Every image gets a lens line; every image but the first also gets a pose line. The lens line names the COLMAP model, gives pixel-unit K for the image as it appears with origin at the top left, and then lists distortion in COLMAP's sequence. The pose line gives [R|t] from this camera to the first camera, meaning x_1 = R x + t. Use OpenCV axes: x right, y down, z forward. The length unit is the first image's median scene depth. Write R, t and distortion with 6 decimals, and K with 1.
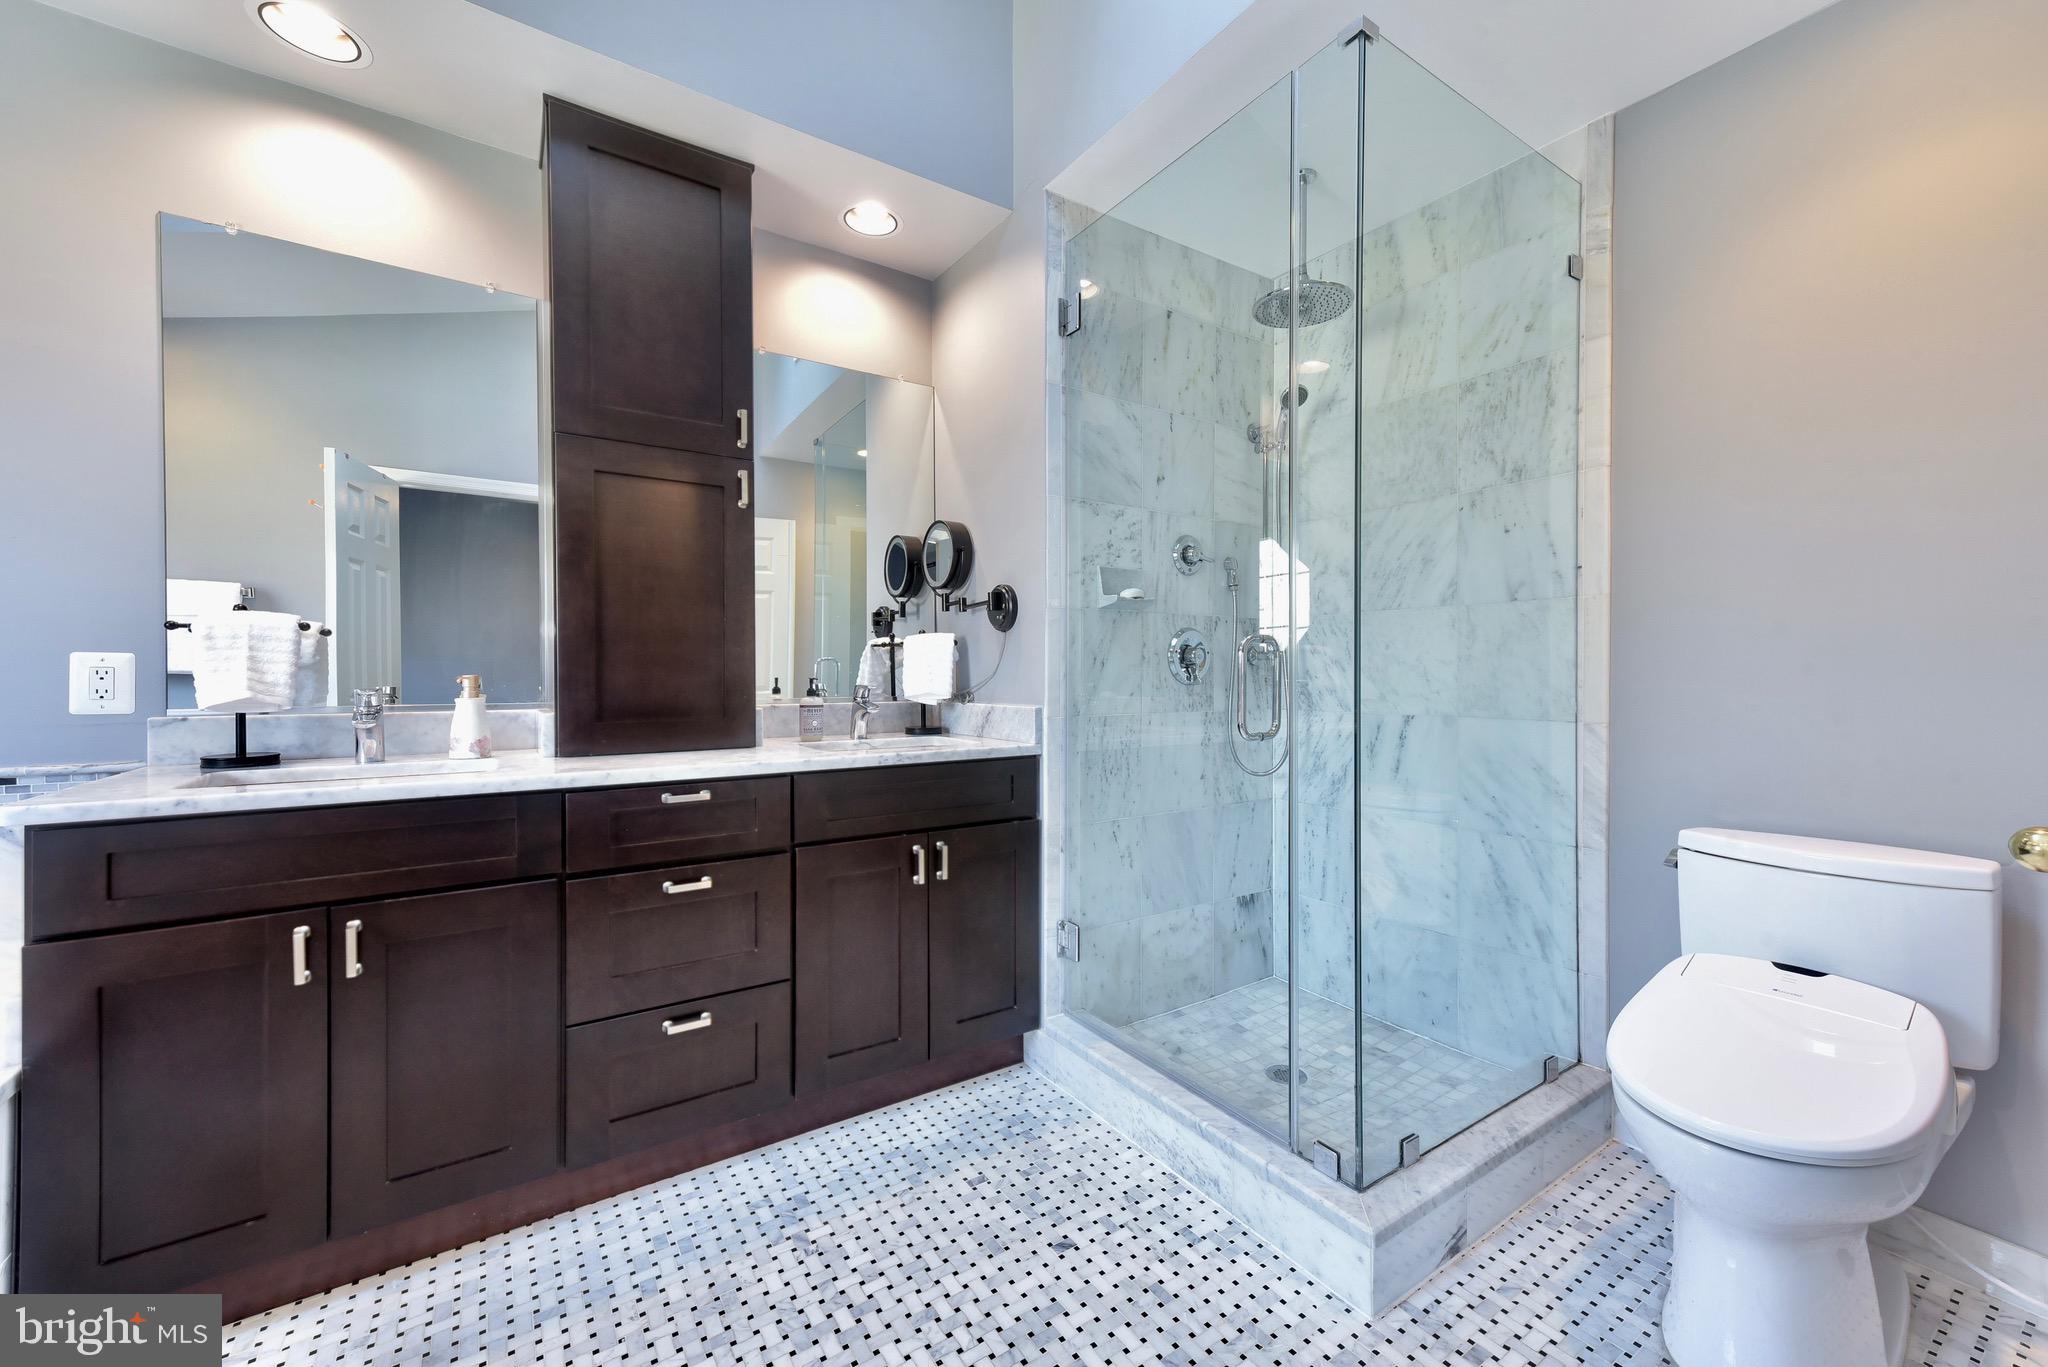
lens RADIAL K [[834.4, 0, 1012.8], [0, 834.4, 681.0], [0, 0, 1]] dist [-0.002235, 0.000656]
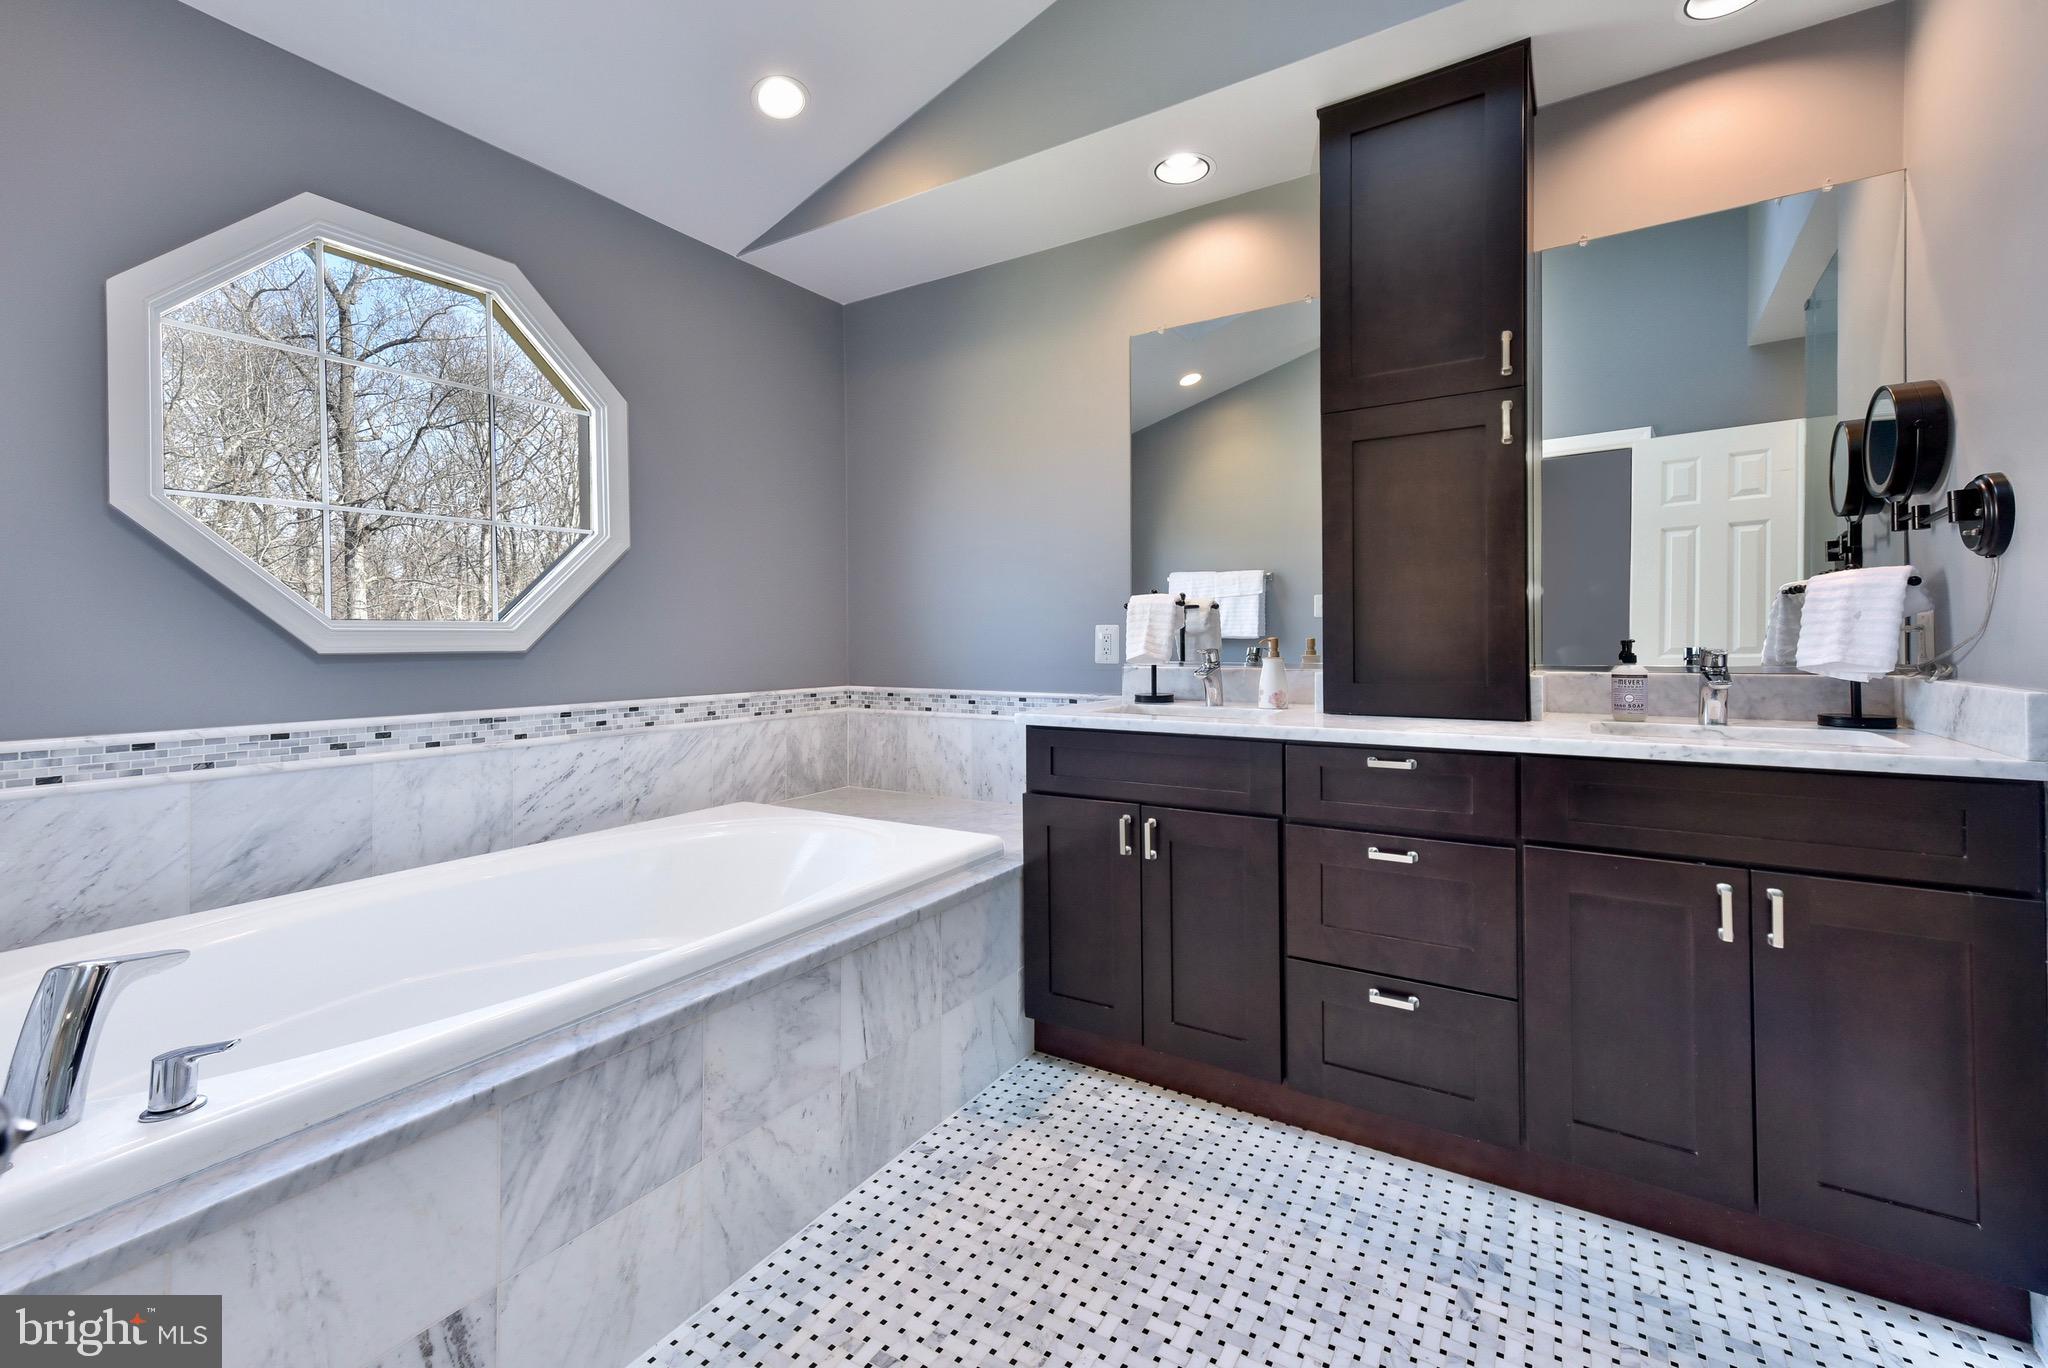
lens RADIAL K [[834.4, 0, 1002.7], [0, 834.4, 639.5], [0, 0, 1]] dist [-0.002235, 0.000656]
pose [[0.385692, -0.002743, -0.922623, 0.323708], [-0.000524, 0.999995, -0.003192, -0.001211], [0.922627, 0.001715, 0.385689, 0.213785]]
